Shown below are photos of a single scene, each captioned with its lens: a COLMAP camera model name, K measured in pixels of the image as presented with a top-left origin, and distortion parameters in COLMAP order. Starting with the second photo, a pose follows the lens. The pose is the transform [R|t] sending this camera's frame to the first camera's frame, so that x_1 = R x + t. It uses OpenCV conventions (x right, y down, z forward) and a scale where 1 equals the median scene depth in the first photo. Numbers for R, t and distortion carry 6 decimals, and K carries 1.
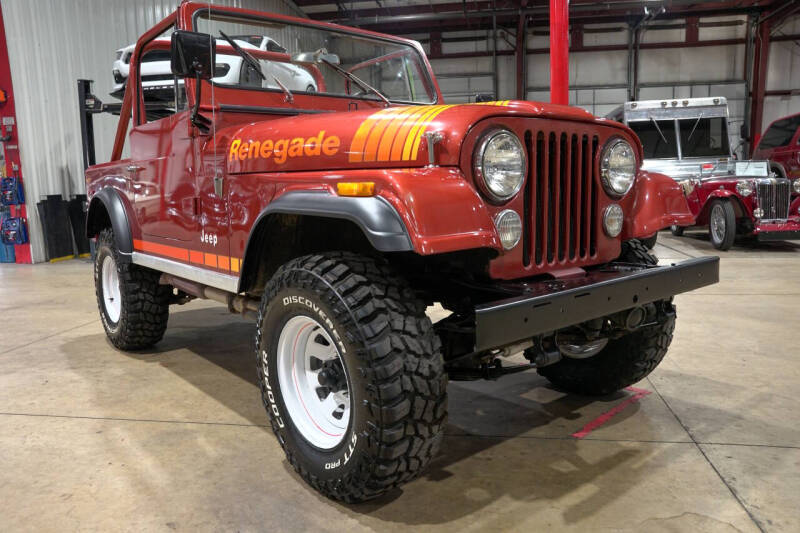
lens RADIAL K [[605.5, 0, 400.8], [0, 605.5, 265.1], [0, 0, 1]] dist [-0.078096, 0.075534]
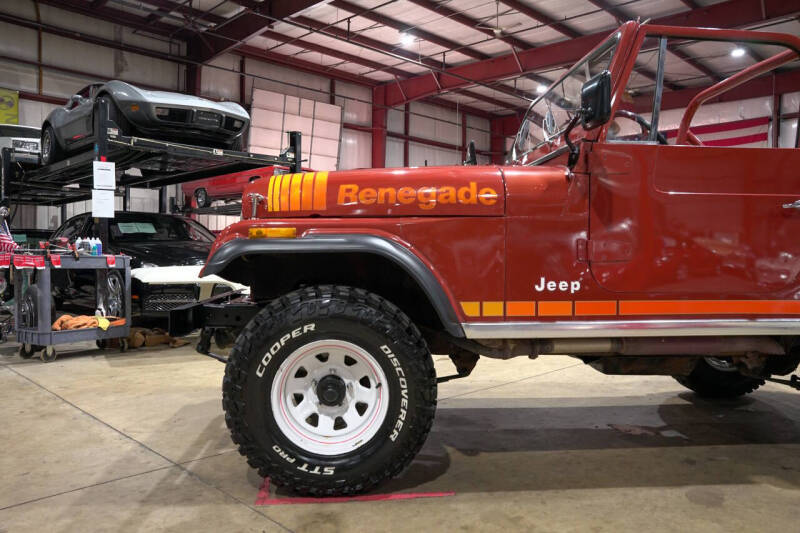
lens RADIAL K [[605.5, 0, 401.5], [0, 605.5, 271.2], [0, 0, 1]] dist [-0.078096, 0.075534]
pose [[-0.580498, 0.042679, -0.813143, 1.040821], [-0.102218, 0.986906, 0.124772, -0.221237], [0.807820, 0.155548, -0.568534, 1.742893]]
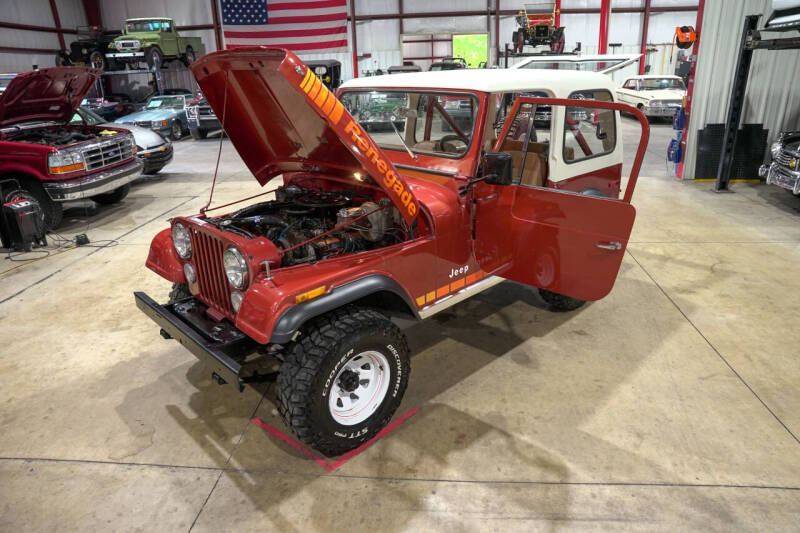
lens RADIAL K [[545.5, 0, 396.4], [0, 545.5, 267.3], [0, 0, 1]] dist [-0.120371, 0.086290]
pose [[0.068501, 0.372366, -0.925555, 1.375613], [-0.103235, 0.925399, 0.364663, -0.588888], [0.992295, 0.070570, 0.101832, 1.126999]]
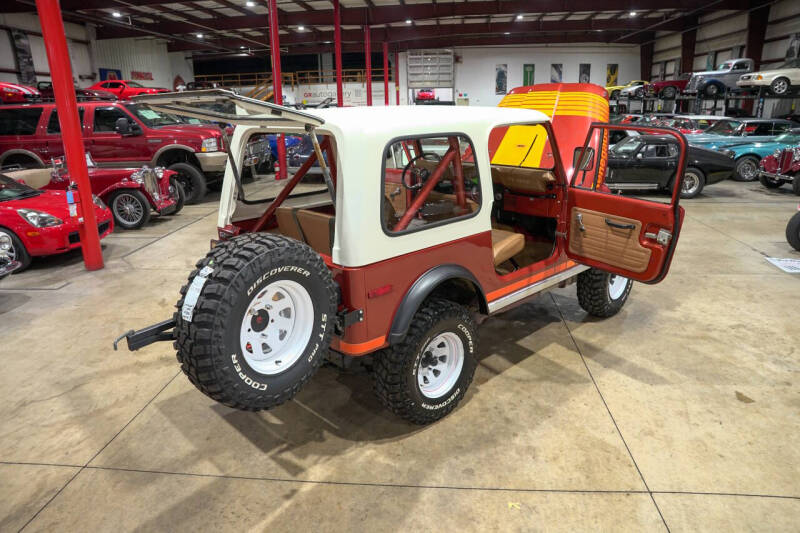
lens RADIAL K [[545.5, 0, 402.9], [0, 545.5, 263.0], [0, 0, 1]] dist [-0.120371, 0.086290]
pose [[-0.072912, -0.258352, 0.963295, -1.967895], [0.152289, 0.951656, 0.266757, -0.558440], [-0.985643, 0.166149, -0.030043, 1.610176]]
